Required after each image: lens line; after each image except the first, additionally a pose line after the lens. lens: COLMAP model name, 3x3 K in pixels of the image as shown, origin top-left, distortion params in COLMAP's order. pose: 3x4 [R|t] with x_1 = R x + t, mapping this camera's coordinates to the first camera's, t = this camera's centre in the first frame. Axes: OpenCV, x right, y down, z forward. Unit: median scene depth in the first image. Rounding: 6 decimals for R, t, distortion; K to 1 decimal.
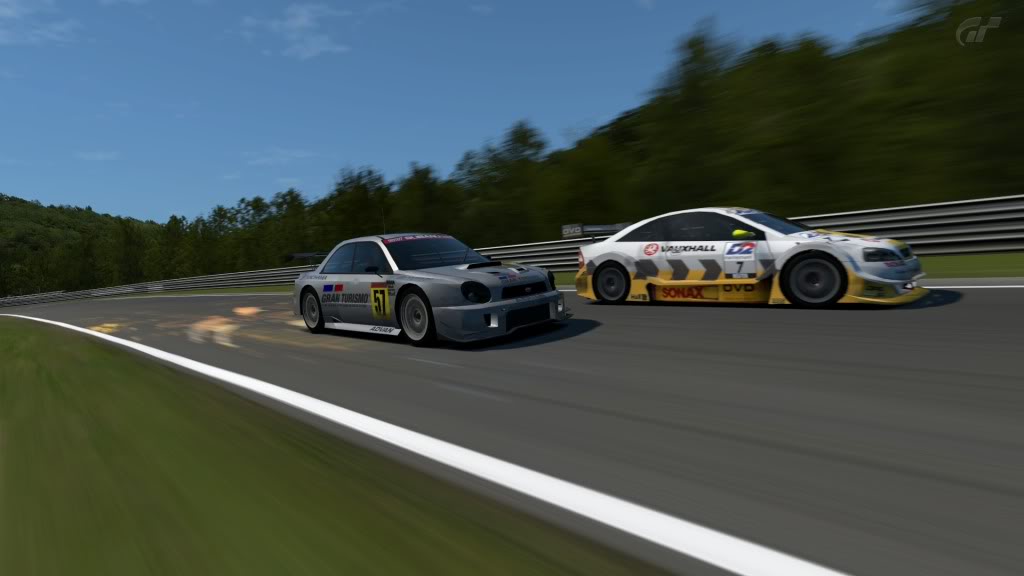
lens RADIAL K [[513.1, 0, 512.0], [0, 513.1, 288.0], [0, 0, 1]] dist [0.000809, -0.000098]
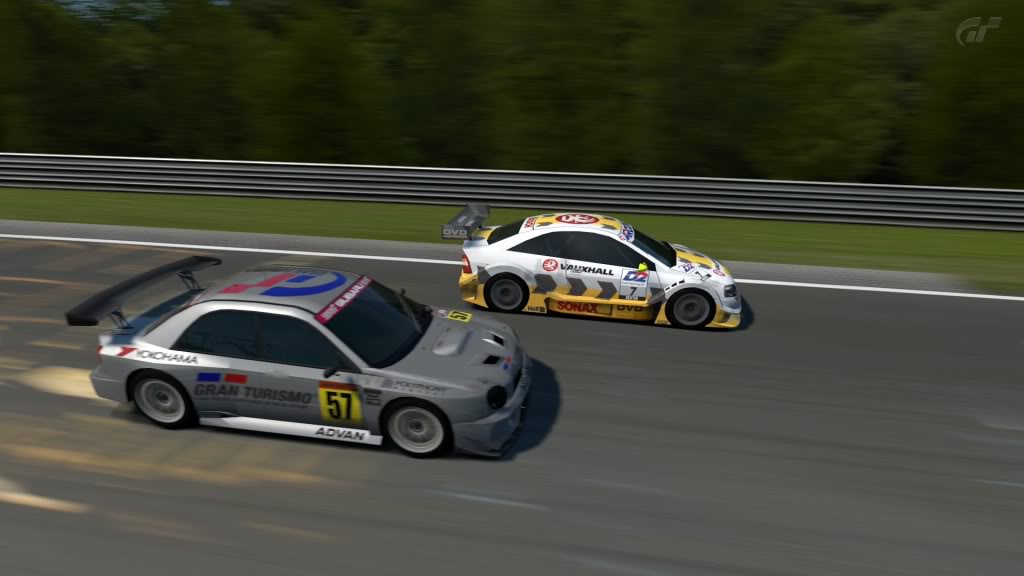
lens RADIAL K [[513.1, 0, 512.0], [0, 513.1, 288.0], [0, 0, 1]] dist [0.000809, -0.000098]
pose [[0.793323, -0.134621, 0.593731, -0.455441], [-0.050219, 0.957451, 0.284192, -0.354275], [-0.606726, -0.255272, 0.752807, 0.273922]]
